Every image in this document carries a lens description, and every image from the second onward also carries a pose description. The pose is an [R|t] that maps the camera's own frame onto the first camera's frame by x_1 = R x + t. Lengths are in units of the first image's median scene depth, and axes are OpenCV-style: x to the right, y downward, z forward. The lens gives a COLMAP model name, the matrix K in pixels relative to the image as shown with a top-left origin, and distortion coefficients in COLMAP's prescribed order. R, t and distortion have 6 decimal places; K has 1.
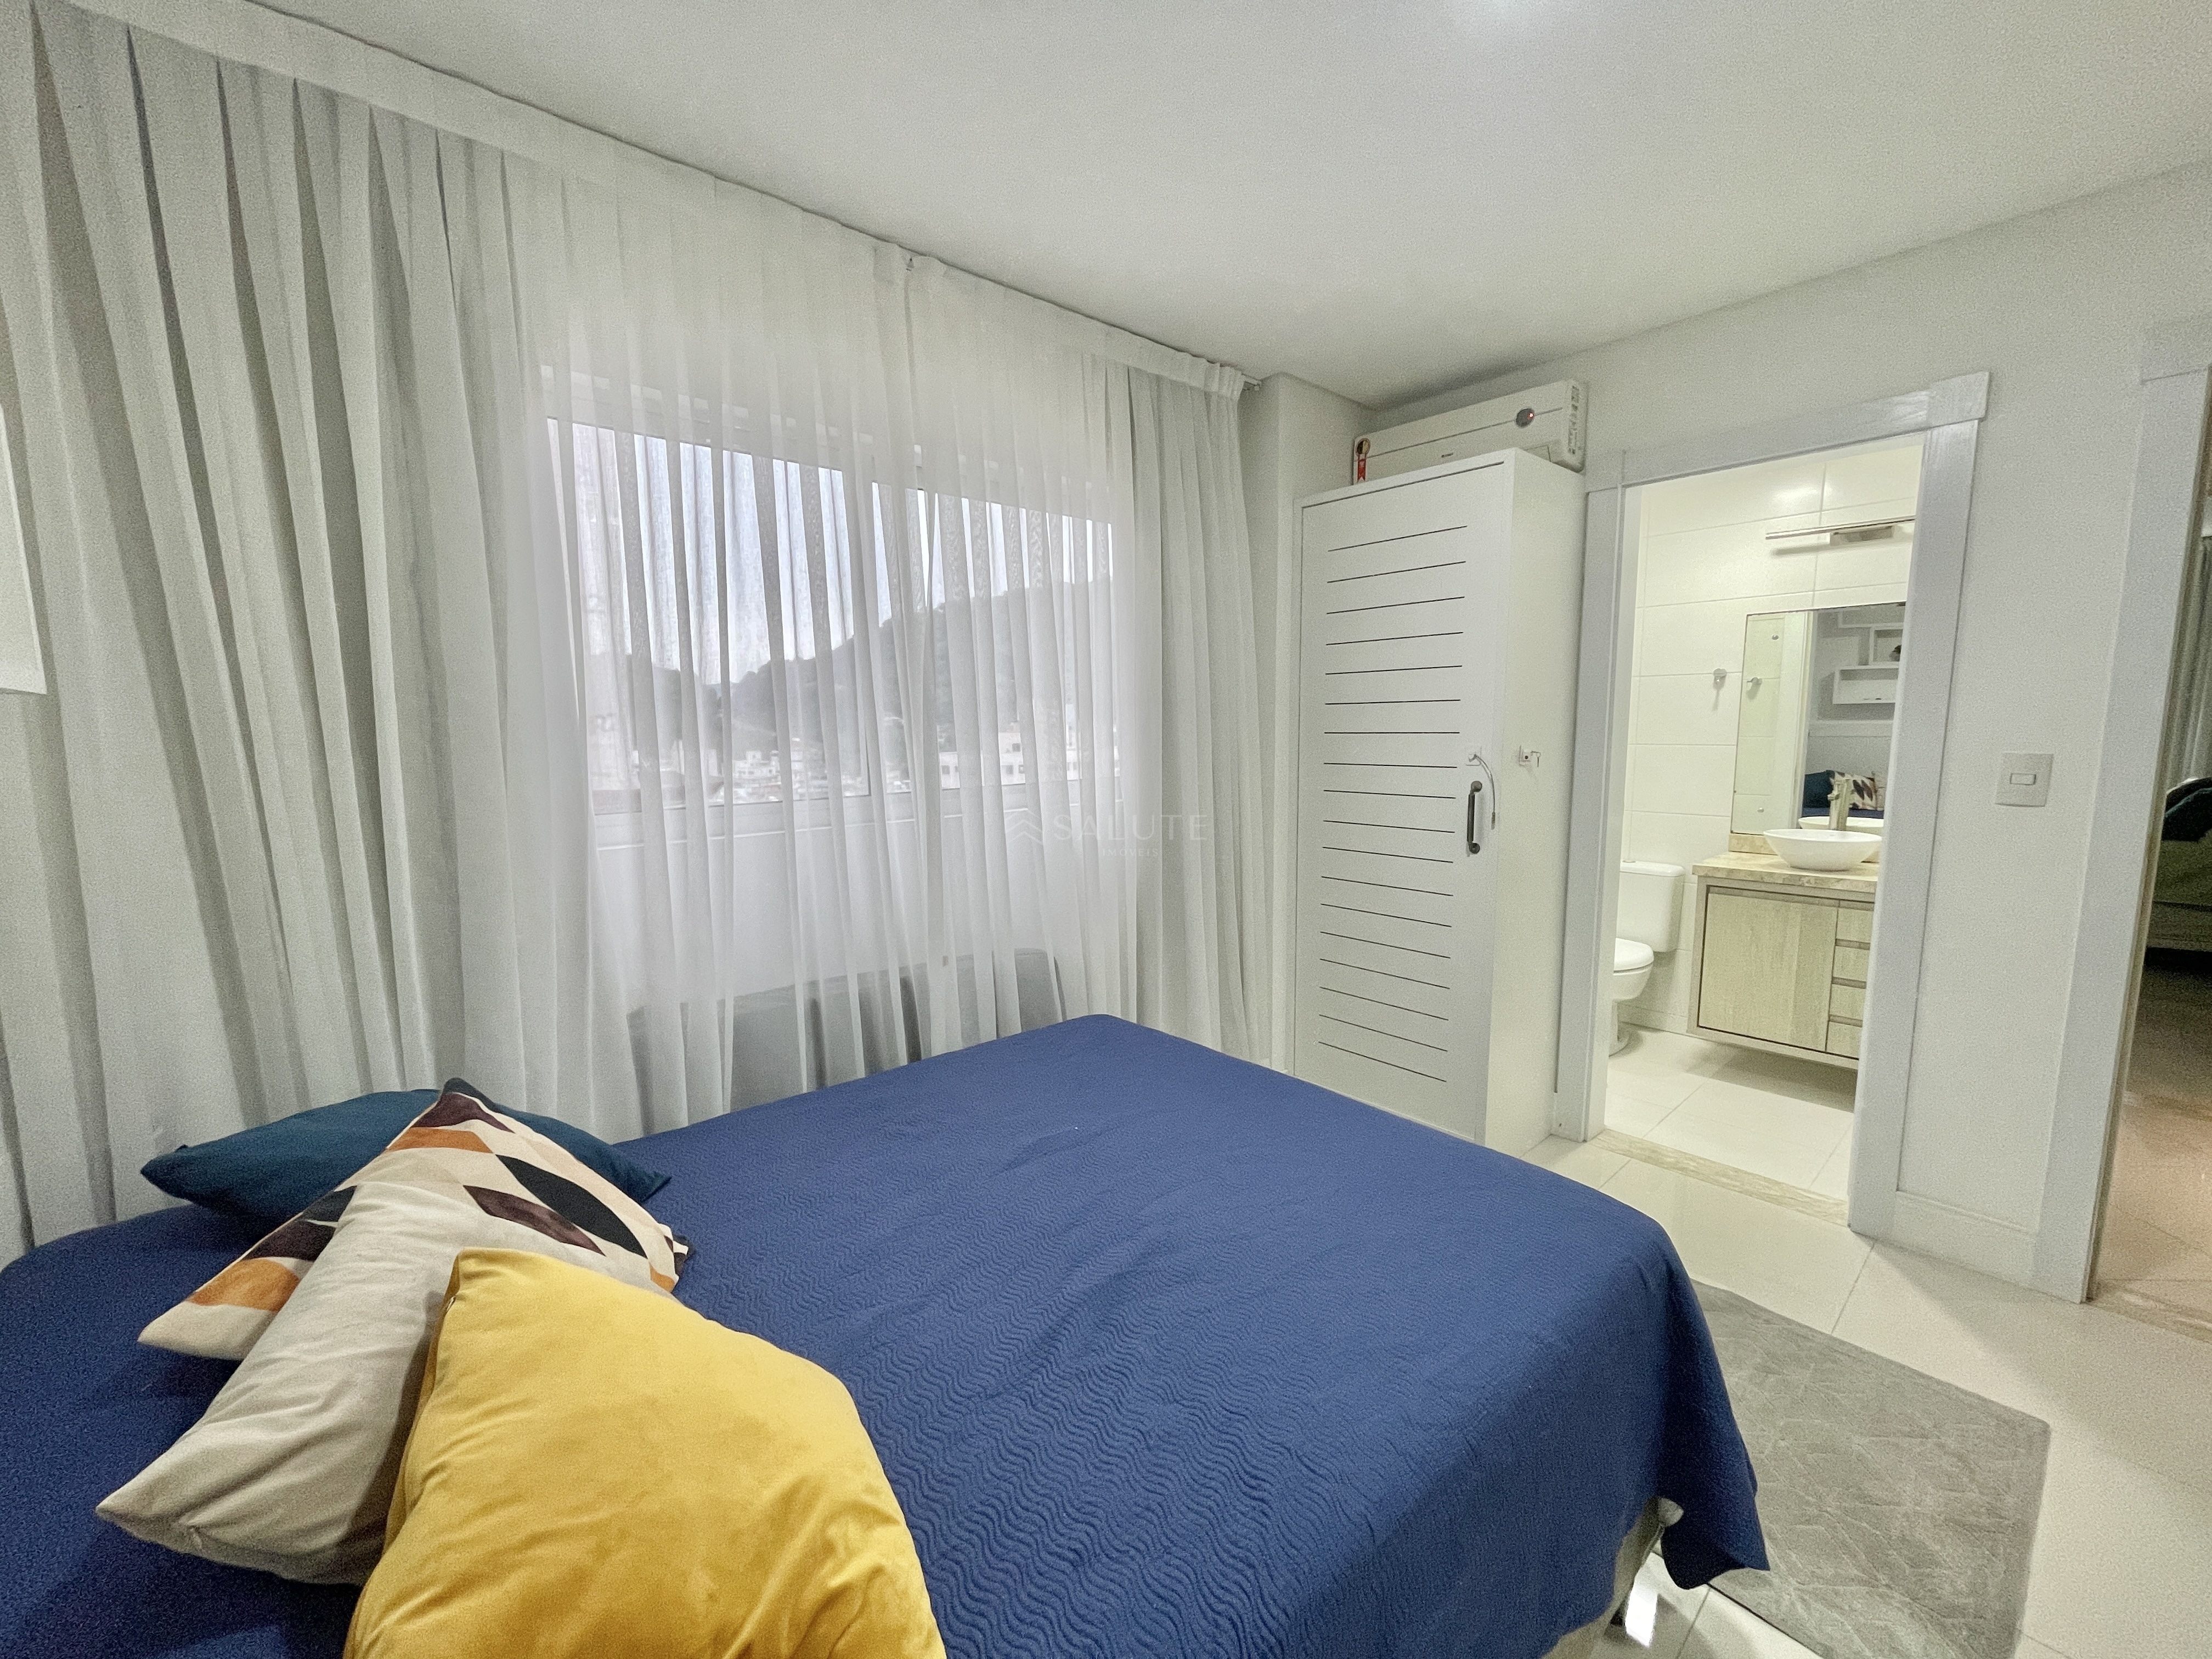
lens RADIAL K [[892.9, 0, 1101.2], [0, 892.9, 838.9], [0, 0, 1]] dist [0.000224, -0.000164]
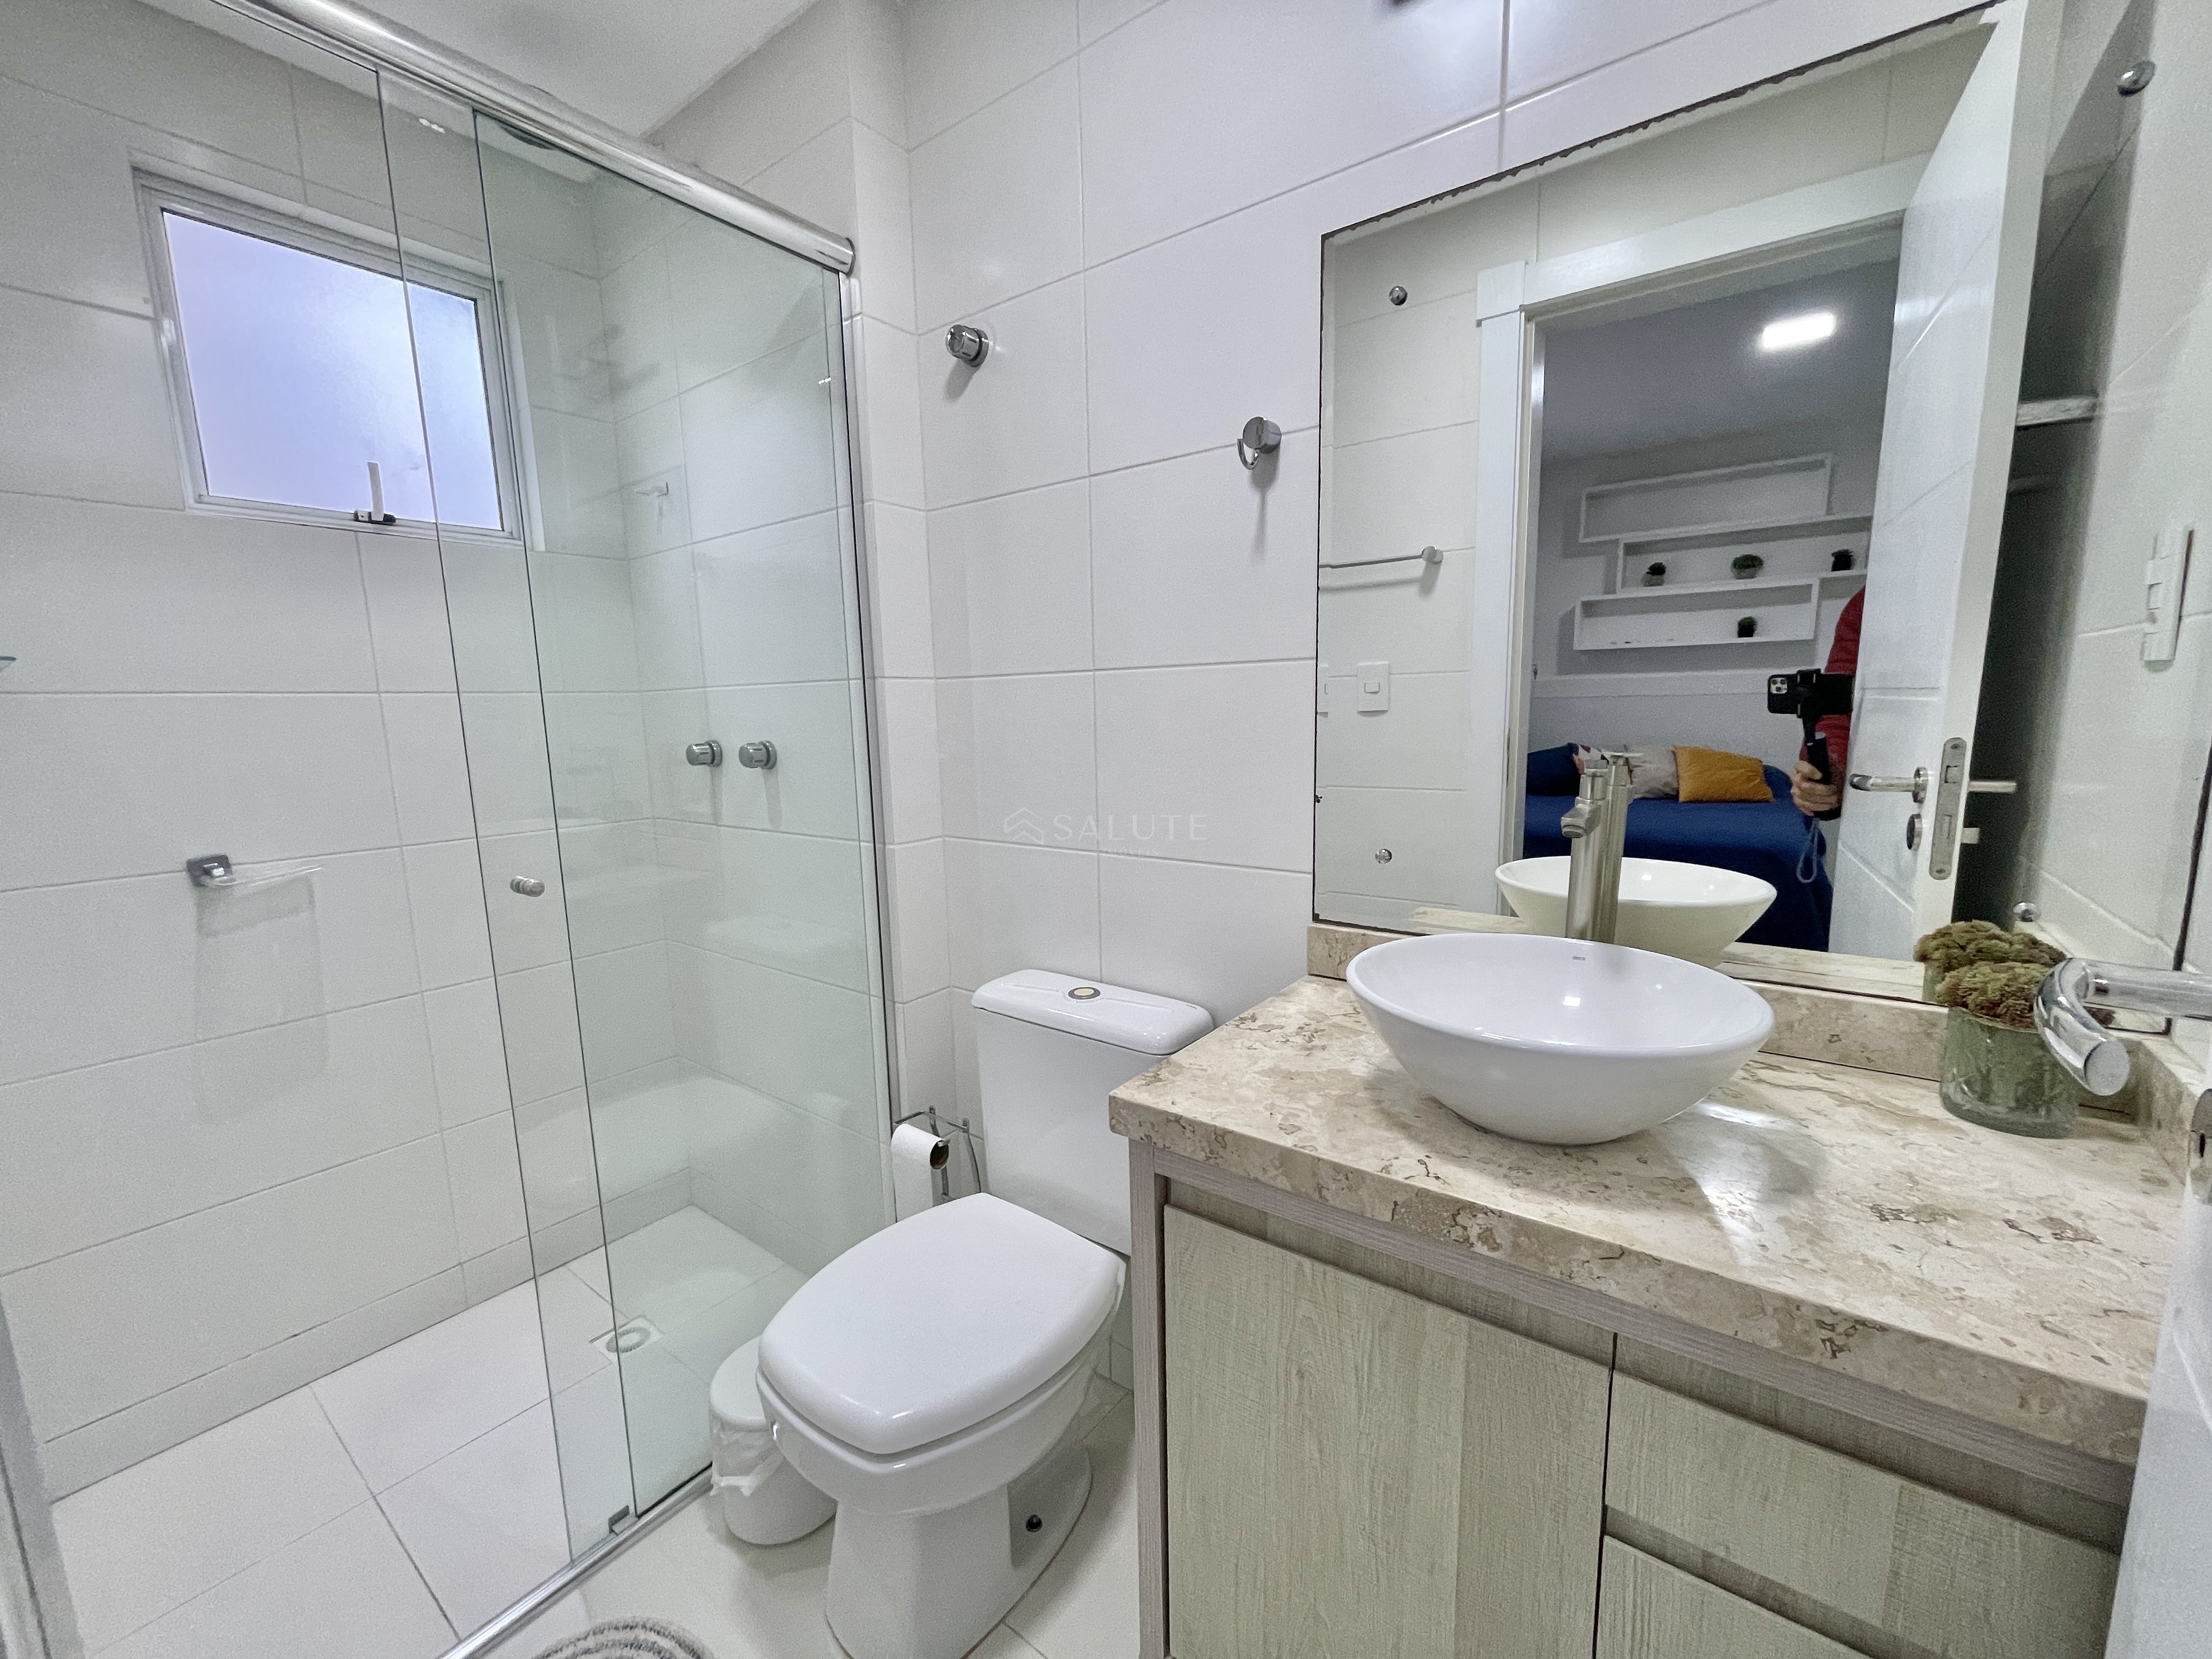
lens RADIAL K [[892.9, 0, 1101.2], [0, 892.9, 838.9], [0, 0, 1]] dist [0.000224, -0.000164]
pose [[0.980143, -0.031797, 0.195728, 0.320755], [0.028549, 0.999404, 0.019395, -0.026880], [-0.196228, -0.013422, 0.980466, 0.391745]]
